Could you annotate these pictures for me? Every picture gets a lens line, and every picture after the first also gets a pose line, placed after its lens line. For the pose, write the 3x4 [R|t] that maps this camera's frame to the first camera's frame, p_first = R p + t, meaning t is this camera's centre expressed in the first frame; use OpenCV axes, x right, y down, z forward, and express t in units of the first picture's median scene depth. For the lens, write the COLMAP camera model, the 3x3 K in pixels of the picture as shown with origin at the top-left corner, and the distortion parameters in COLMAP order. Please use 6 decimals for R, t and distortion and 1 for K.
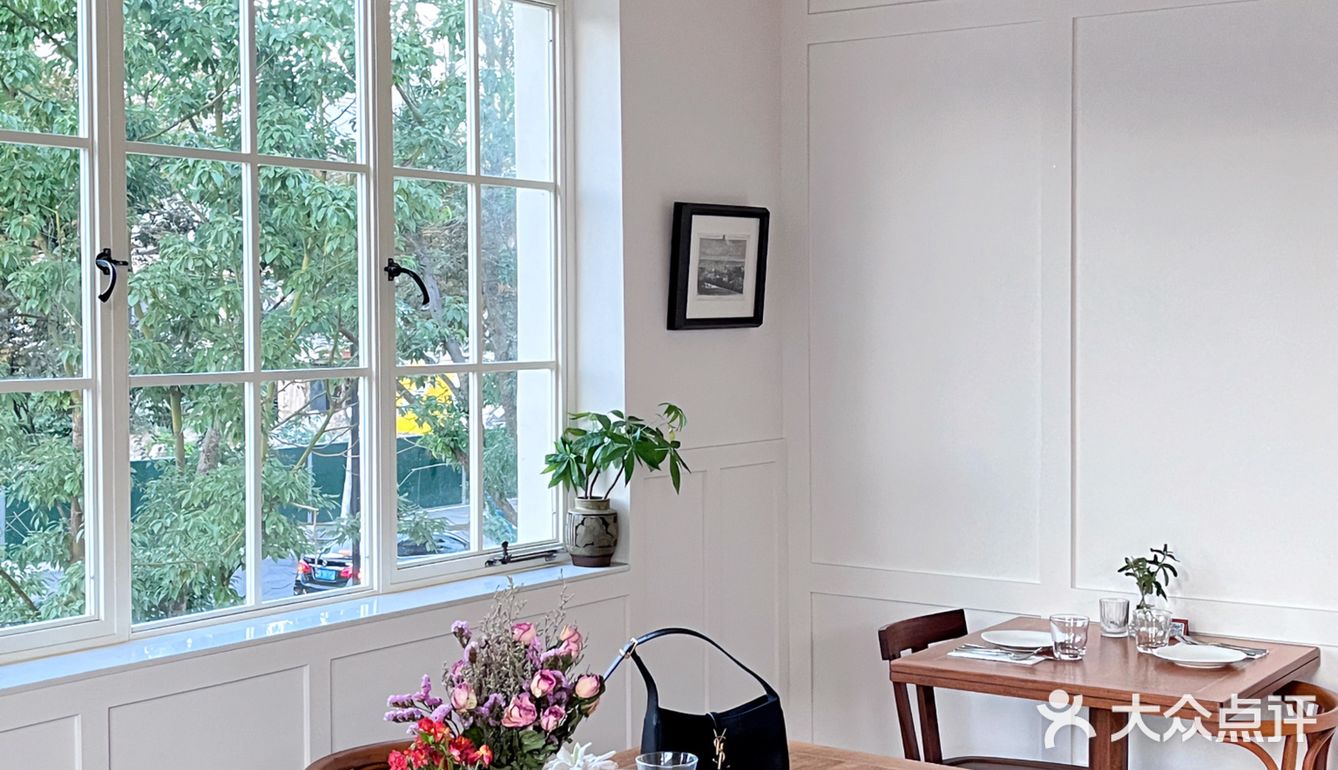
lens RADIAL K [[1864.1, 0, 669.0], [0, 1864.1, 385.0], [0, 0, 1]] dist [0.010059, -0.007501]
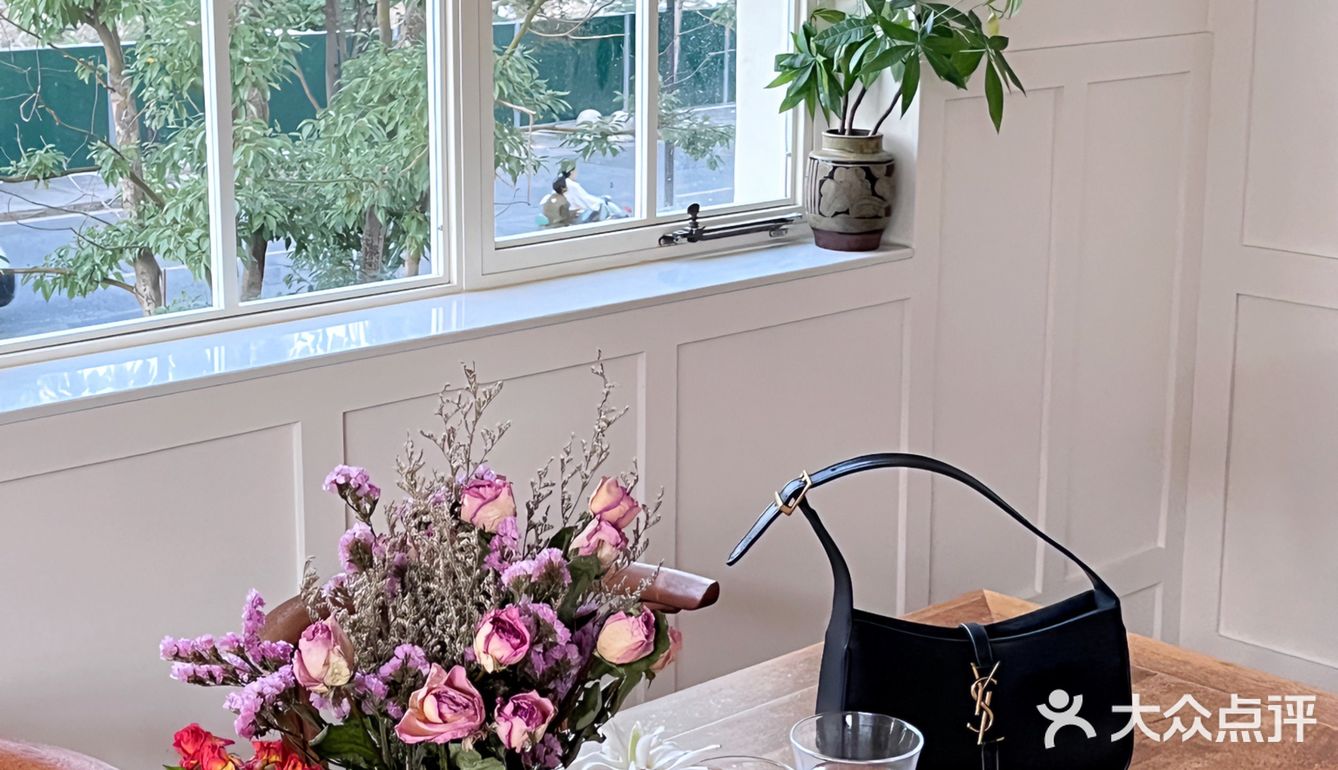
lens RADIAL K [[2222.0, 0, 637.8], [0, 2222.0, 380.4], [0, 0, 1]] dist [0.045105, -0.033601]
pose [[0.979365, 0.056039, -0.194176, 0.032633], [-0.017461, 0.980658, 0.194950, 0.002777], [0.201345, -0.187536, 0.961400, 0.312808]]
